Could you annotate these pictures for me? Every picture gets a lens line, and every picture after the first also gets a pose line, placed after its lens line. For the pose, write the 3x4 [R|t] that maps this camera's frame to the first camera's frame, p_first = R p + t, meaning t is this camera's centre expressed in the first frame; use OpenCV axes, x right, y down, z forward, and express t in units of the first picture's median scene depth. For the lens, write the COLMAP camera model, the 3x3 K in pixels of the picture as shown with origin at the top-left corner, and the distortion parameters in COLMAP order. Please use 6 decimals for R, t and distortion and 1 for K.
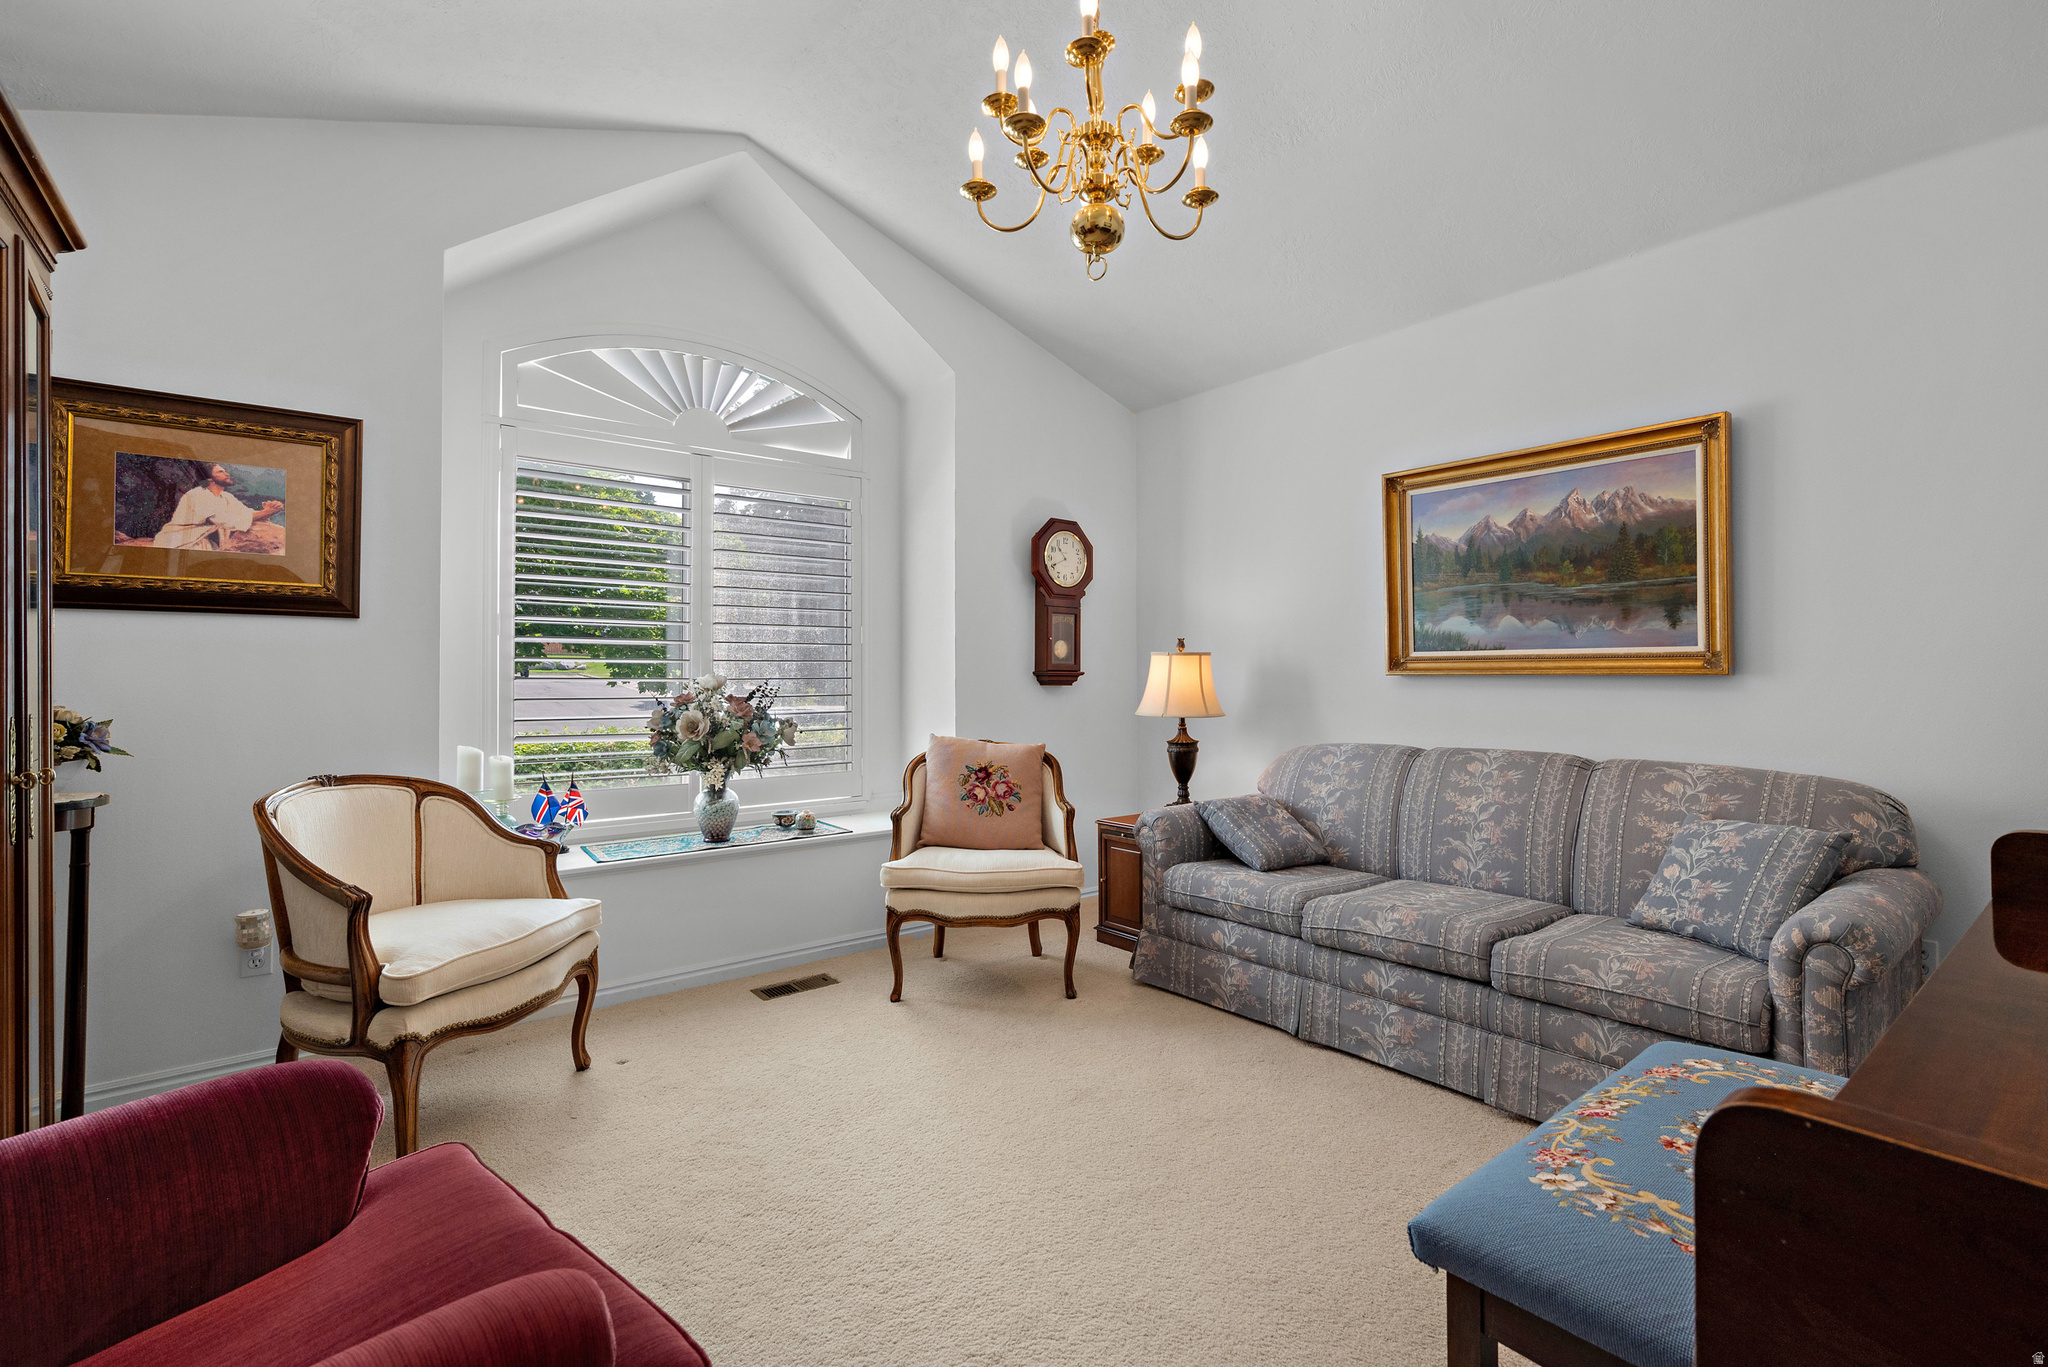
lens RADIAL K [[905.9, 0, 1023.6], [0, 905.9, 674.4], [0, 0, 1]] dist [0.001540, 0.000426]
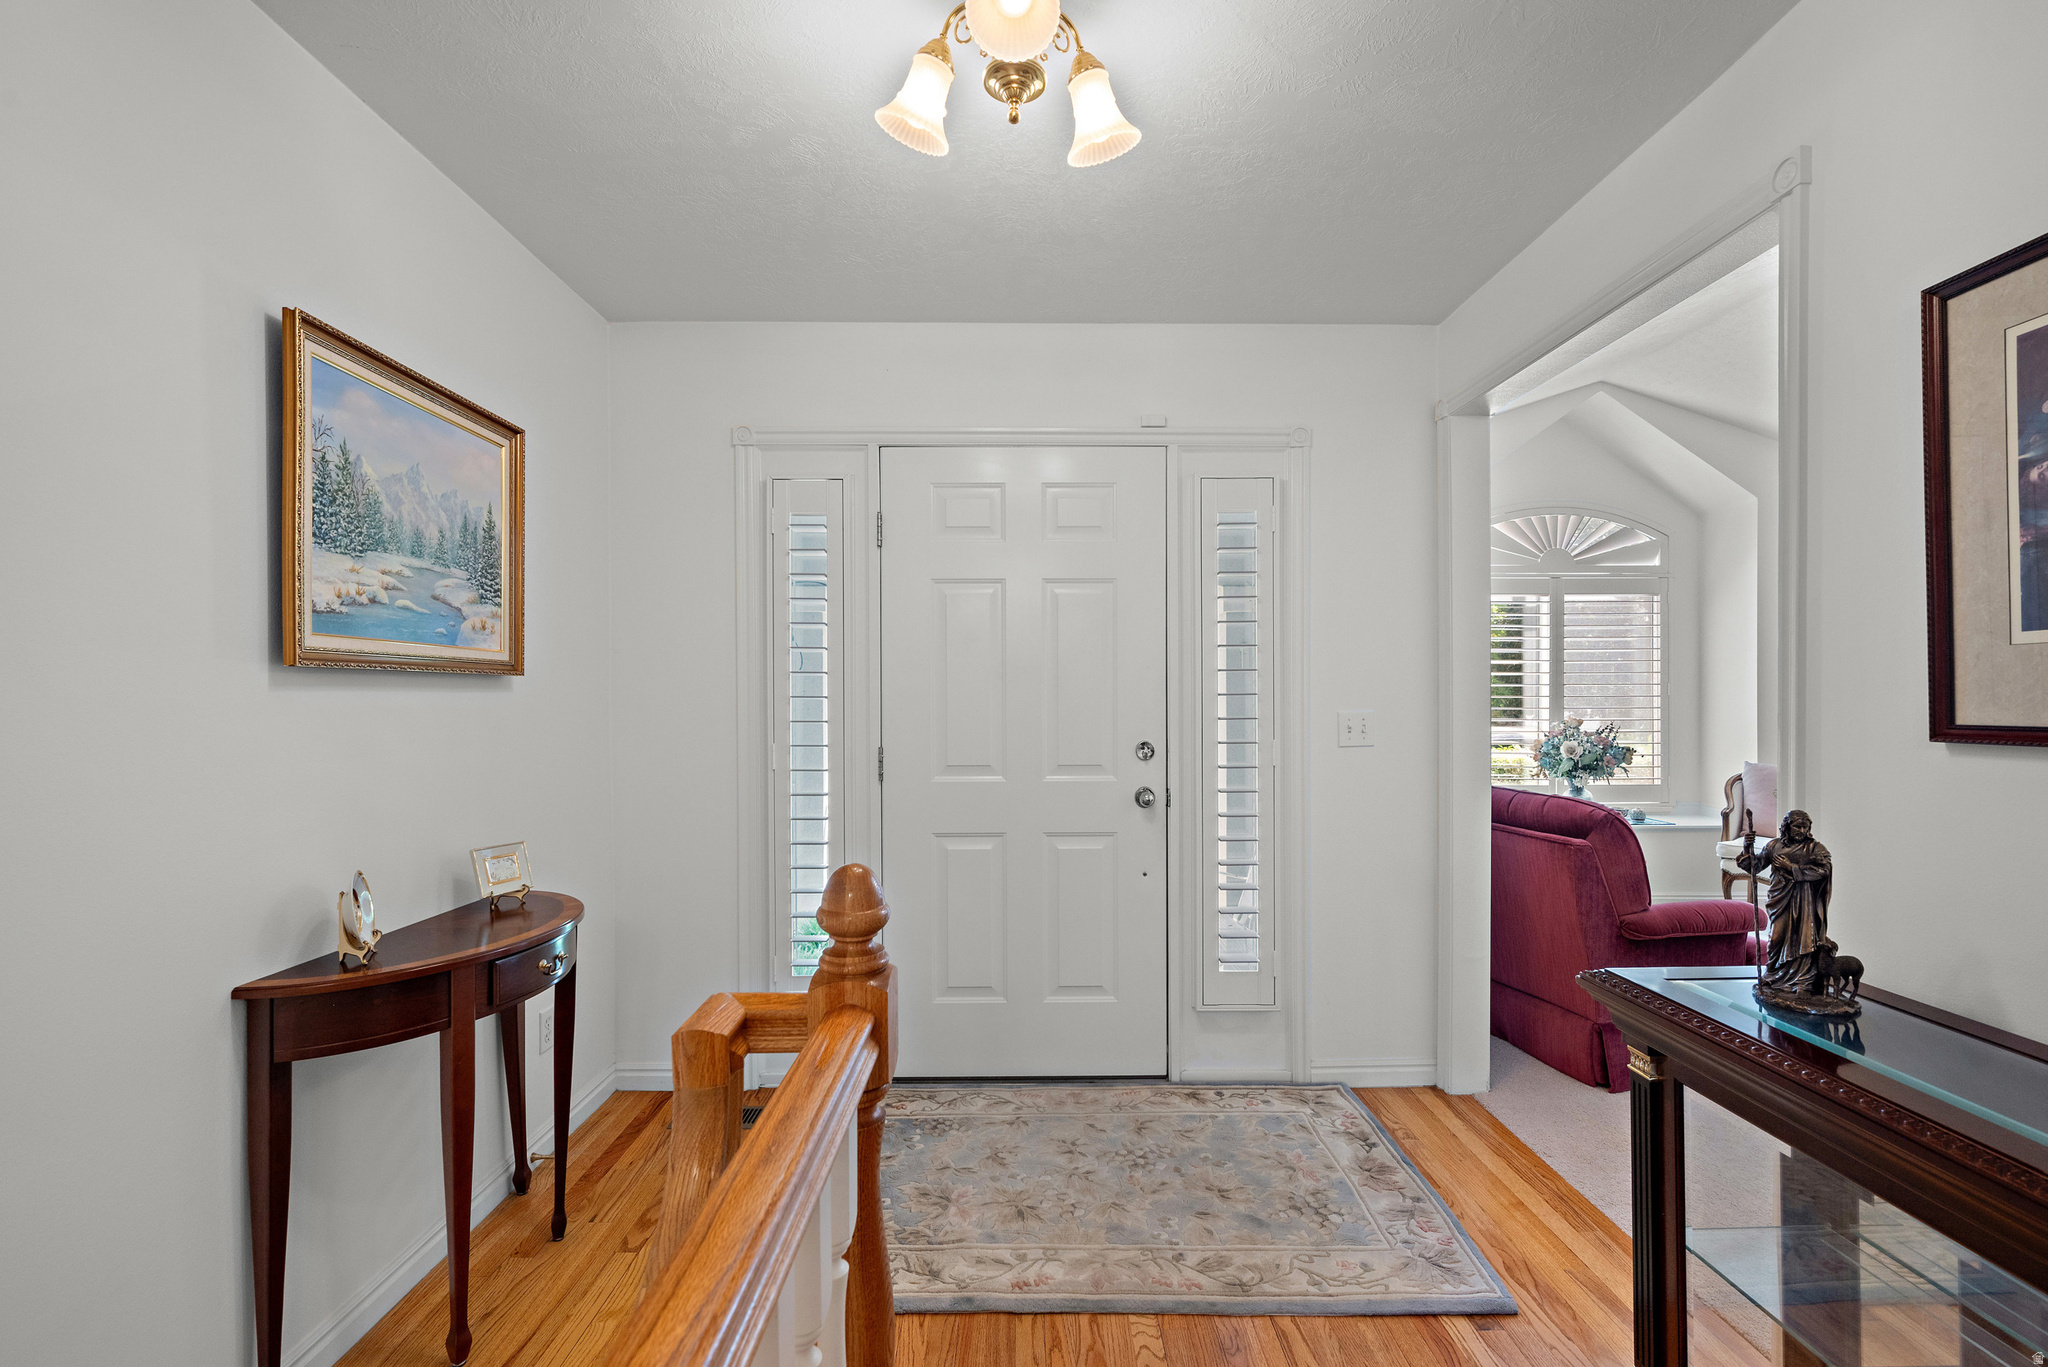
lens RADIAL K [[905.9, 0, 1021.1], [0, 905.9, 704.7], [0, 0, 1]] dist [0.001540, 0.000426]
pose [[0.793351, 0.005531, -0.608740, -0.149387], [0.001920, 0.999931, 0.011588, -0.047555], [0.608762, -0.010363, 0.793285, -0.928936]]
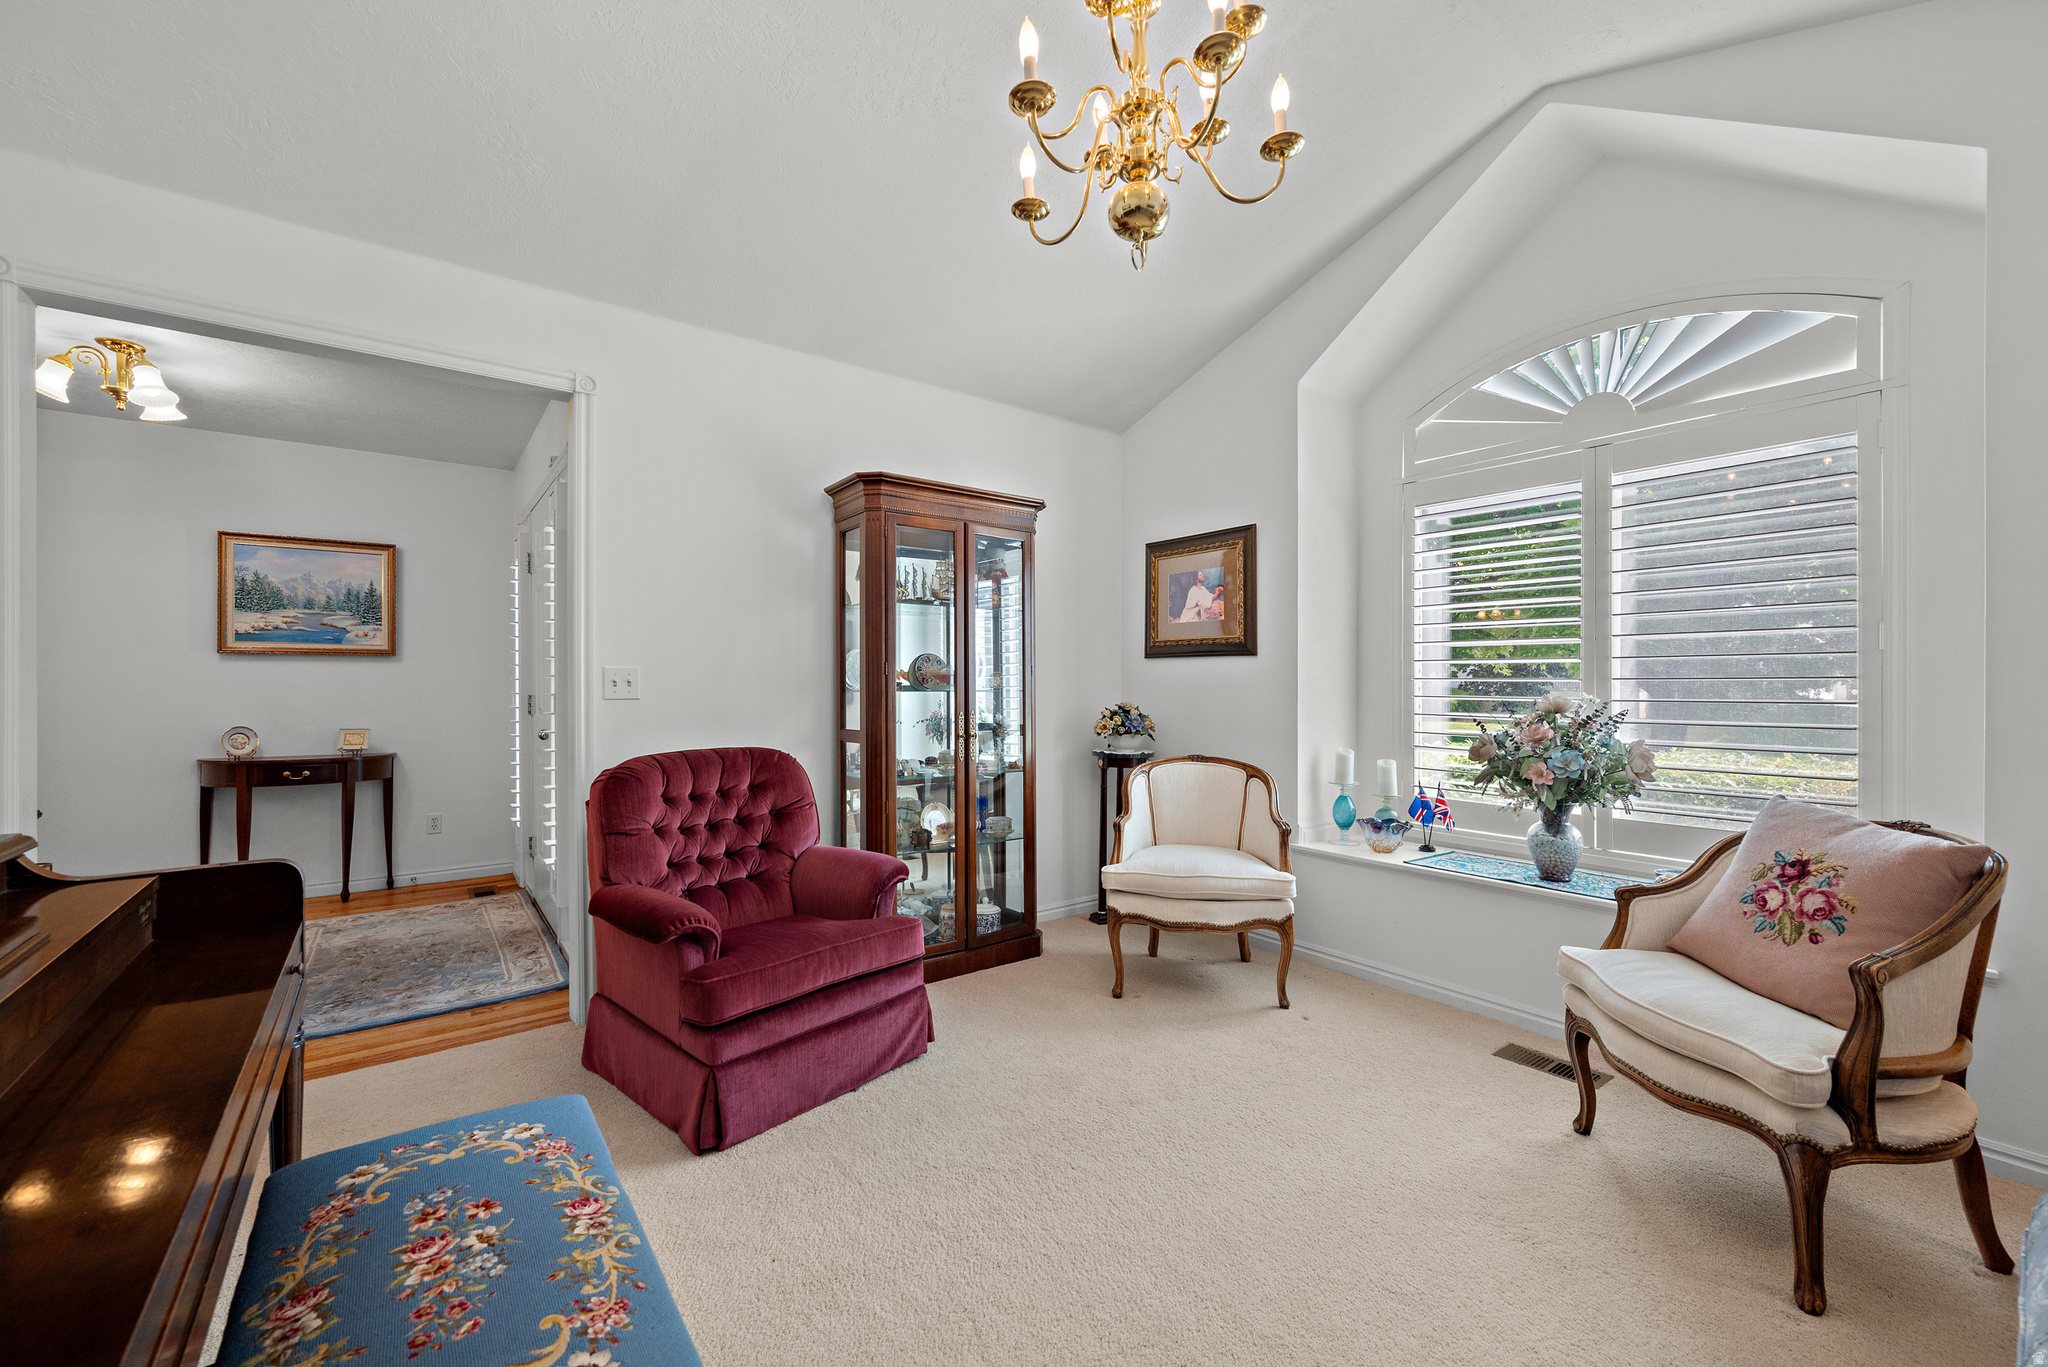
lens RADIAL K [[803.6, 0, 1015.4], [0, 803.6, 688.9], [0, 0, 1]] dist [-0.000780, 0.000010]
pose [[-0.010055, 0.009183, -0.999907, 0.498296], [0.001889, 0.999956, 0.009164, -0.016021], [0.999948, -0.001796, -0.010071, 0.501327]]
